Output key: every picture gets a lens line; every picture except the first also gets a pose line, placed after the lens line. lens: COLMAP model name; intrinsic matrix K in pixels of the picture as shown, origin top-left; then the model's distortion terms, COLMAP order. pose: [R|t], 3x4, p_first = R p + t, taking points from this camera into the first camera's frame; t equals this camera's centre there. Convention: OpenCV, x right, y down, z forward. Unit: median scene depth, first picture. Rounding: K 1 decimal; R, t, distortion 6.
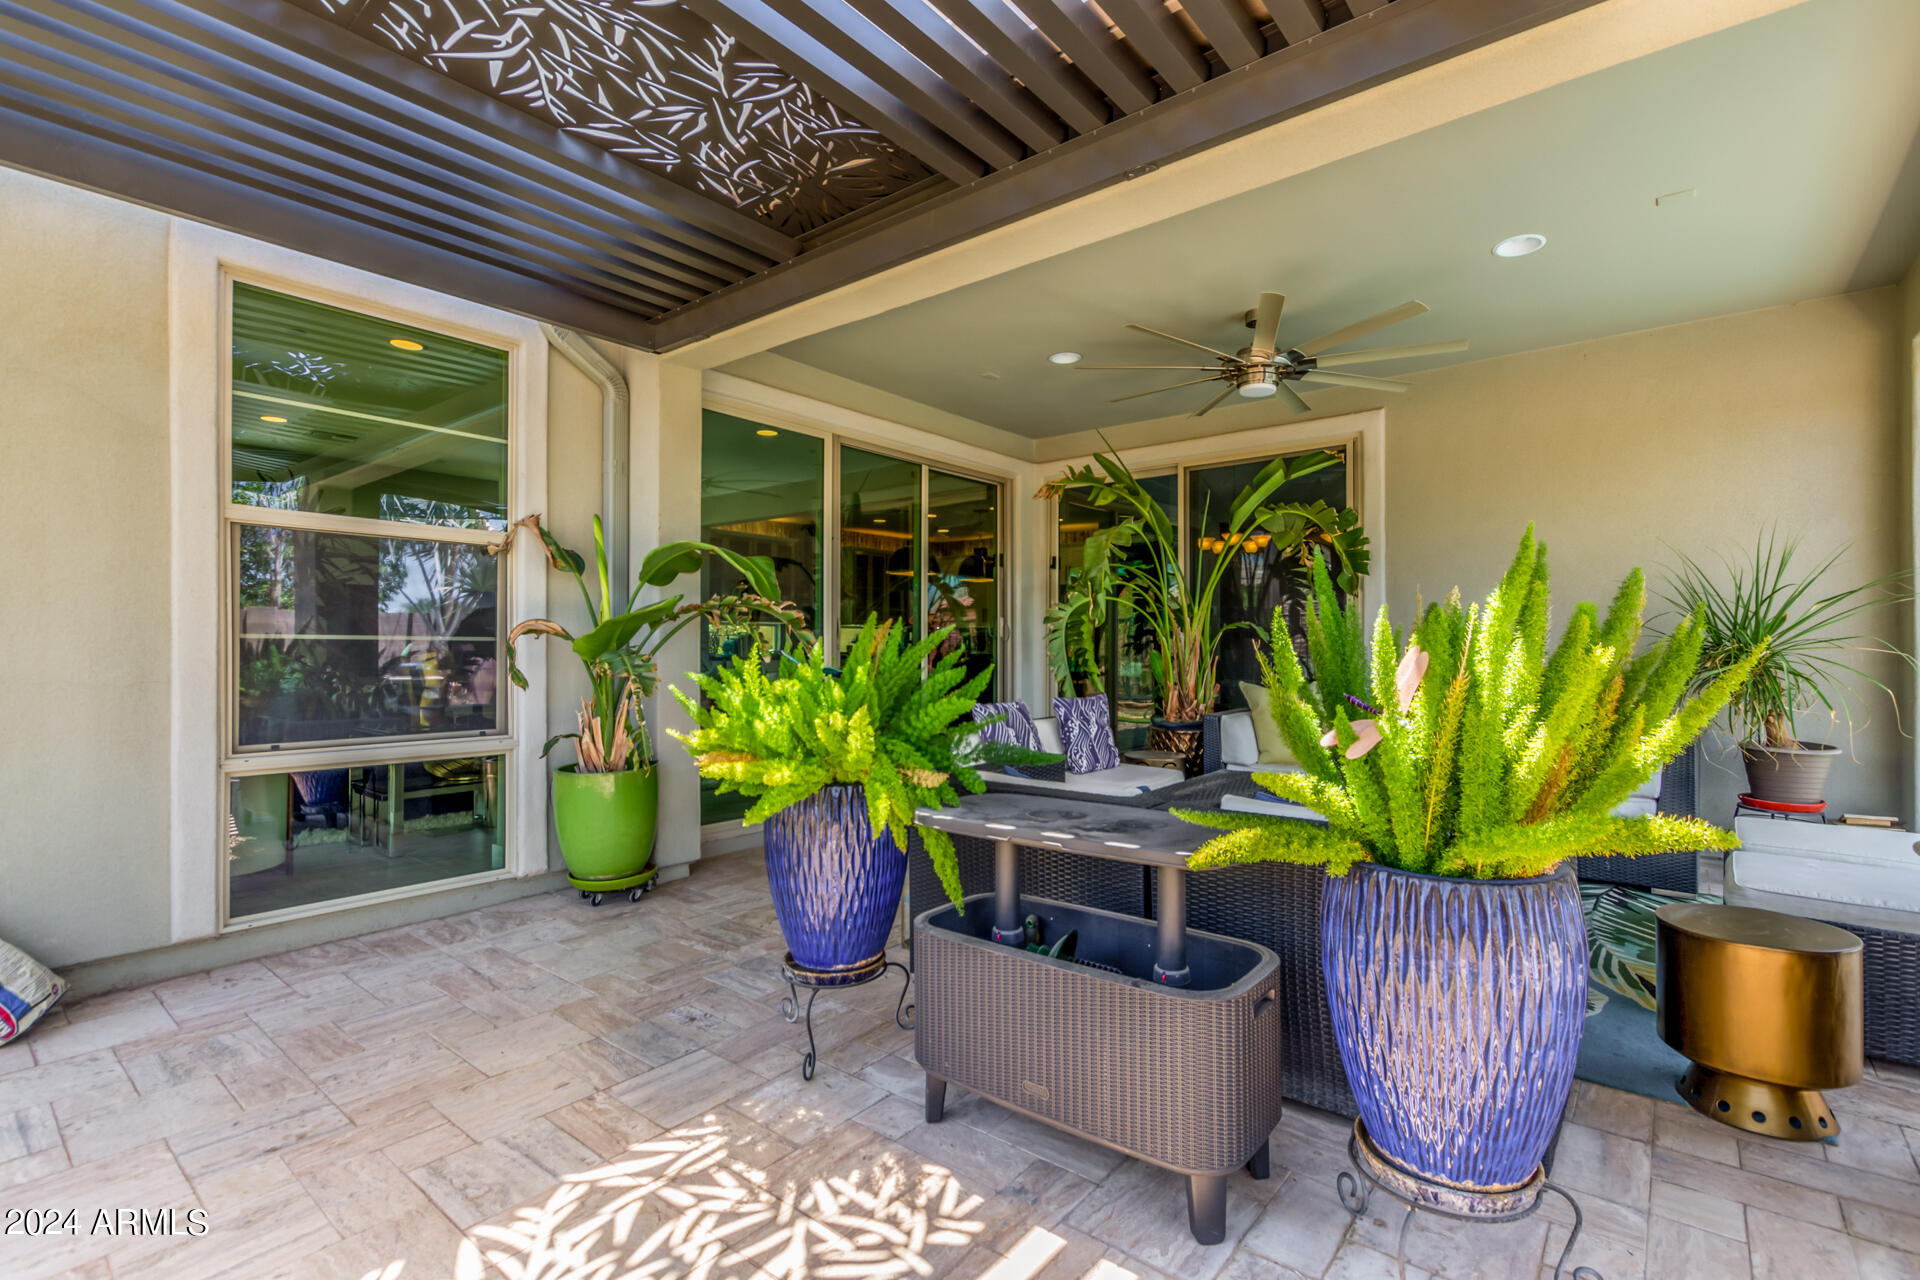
lens RADIAL K [[882.4, 0, 966.1], [0, 882.4, 644.9], [0, 0, 1]] dist [0.003380, -0.000998]
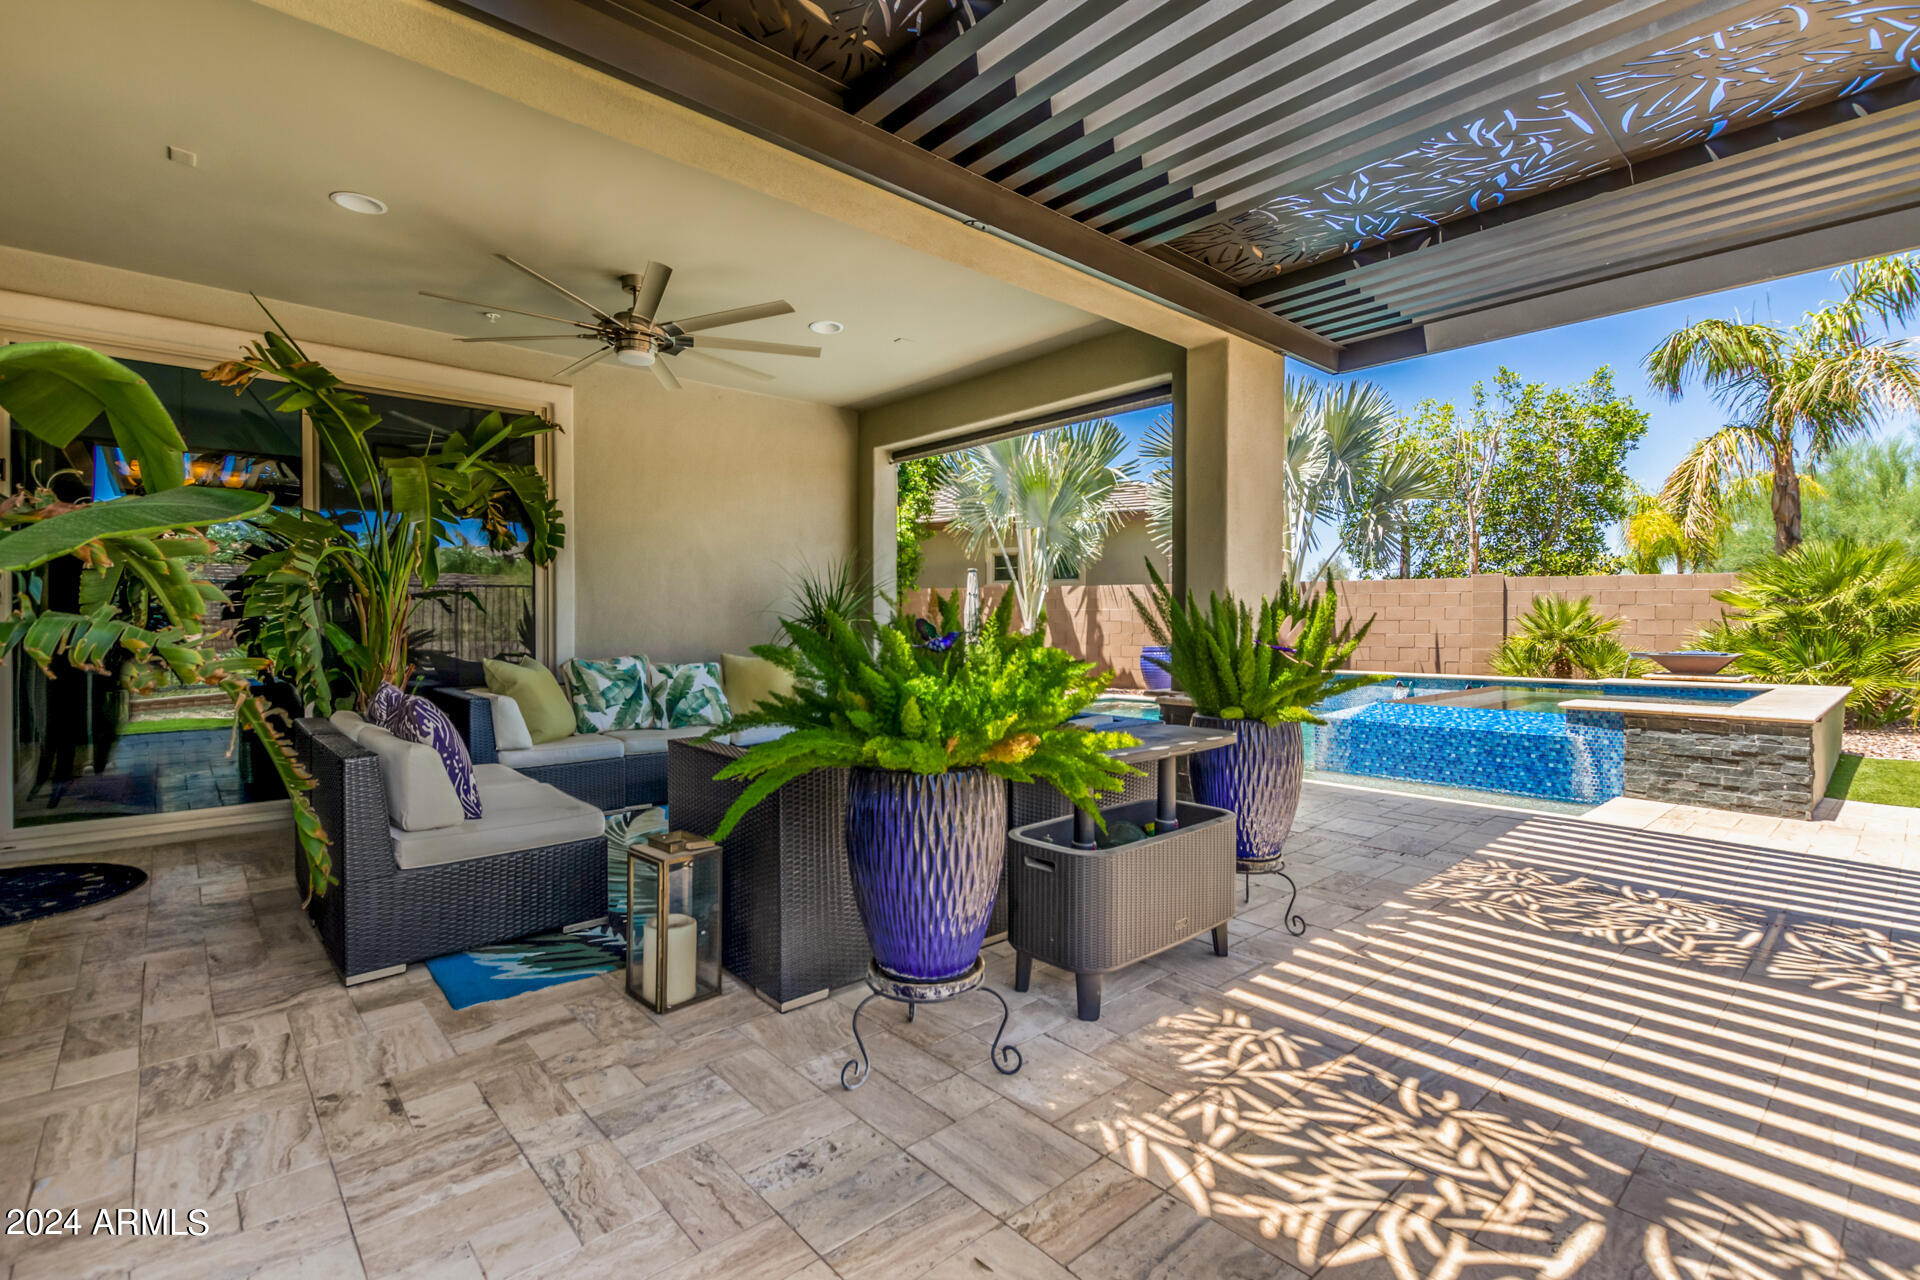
lens RADIAL K [[882.4, 0, 964.6], [0, 882.4, 631.1], [0, 0, 1]] dist [0.003380, -0.000998]
pose [[0.139906, -0.007212, 0.990139, -1.454865], [-0.005680, 0.999951, 0.008086, 0.016546], [-0.990148, -0.006756, 0.139858, 1.198472]]
